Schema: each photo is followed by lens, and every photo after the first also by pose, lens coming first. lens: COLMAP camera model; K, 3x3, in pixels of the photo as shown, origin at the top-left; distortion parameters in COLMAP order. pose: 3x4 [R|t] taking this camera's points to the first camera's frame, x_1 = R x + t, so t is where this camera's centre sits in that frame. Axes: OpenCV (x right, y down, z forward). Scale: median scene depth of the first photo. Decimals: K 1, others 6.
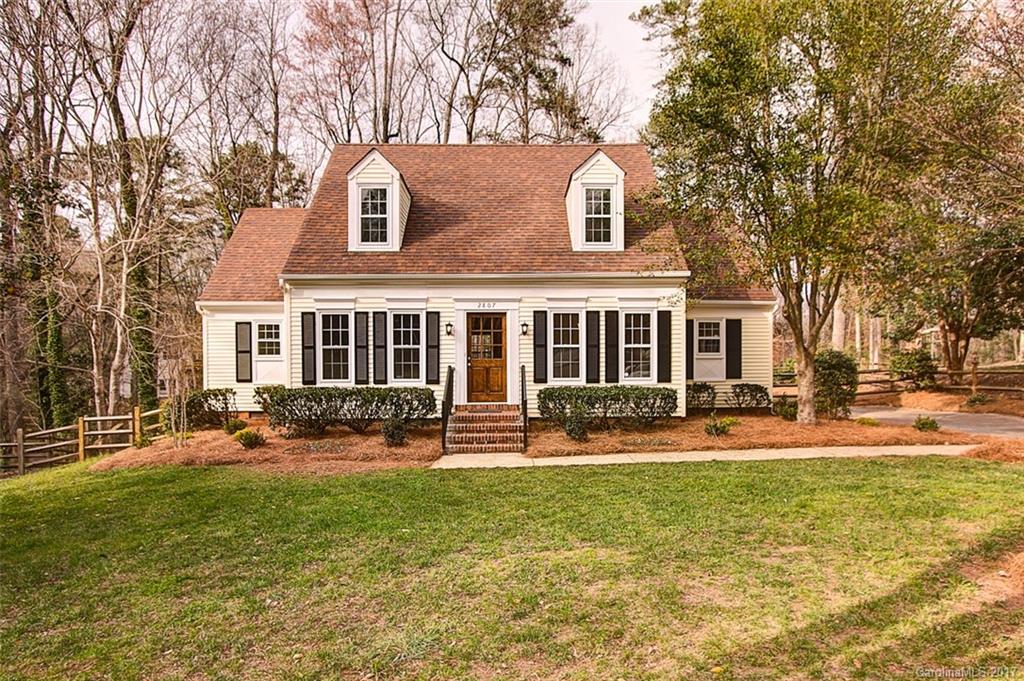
lens RADIAL K [[568.9, 0, 512.5], [0, 568.9, 350.3], [0, 0, 1]] dist [-0.013608, 0.000683]
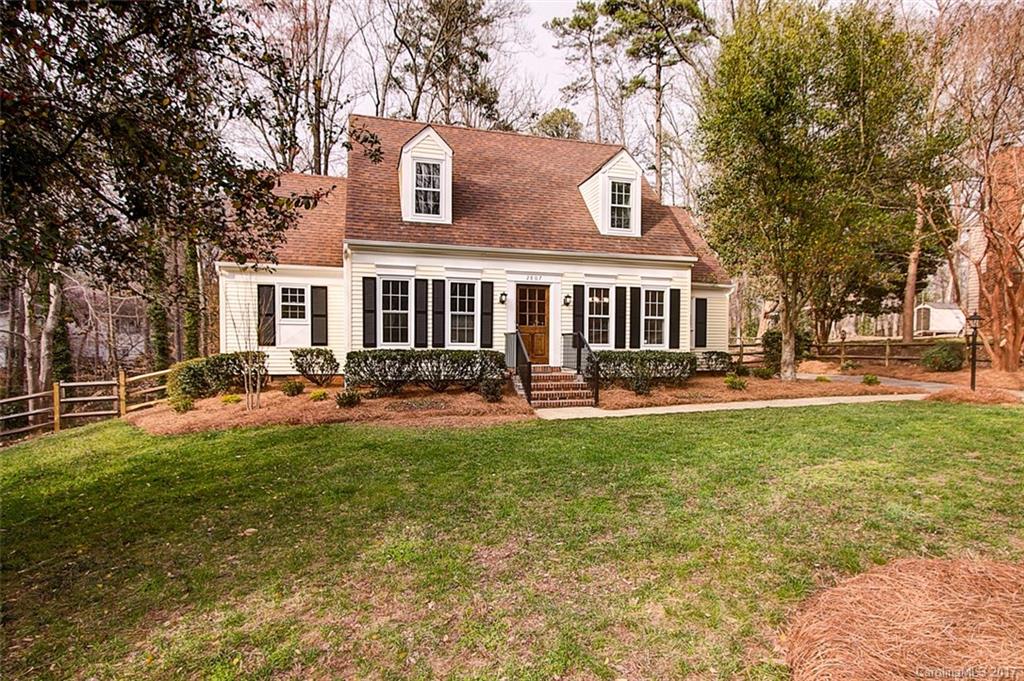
lens RADIAL K [[530.6, 0, 511.9], [0, 530.6, 332.3], [0, 0, 1]] dist [-0.005971, -0.000843]
pose [[0.968308, 0.017411, 0.249150, -0.345120], [-0.020599, 0.999736, 0.010192, 0.017800], [-0.248907, -0.015001, 0.968411, -0.001799]]
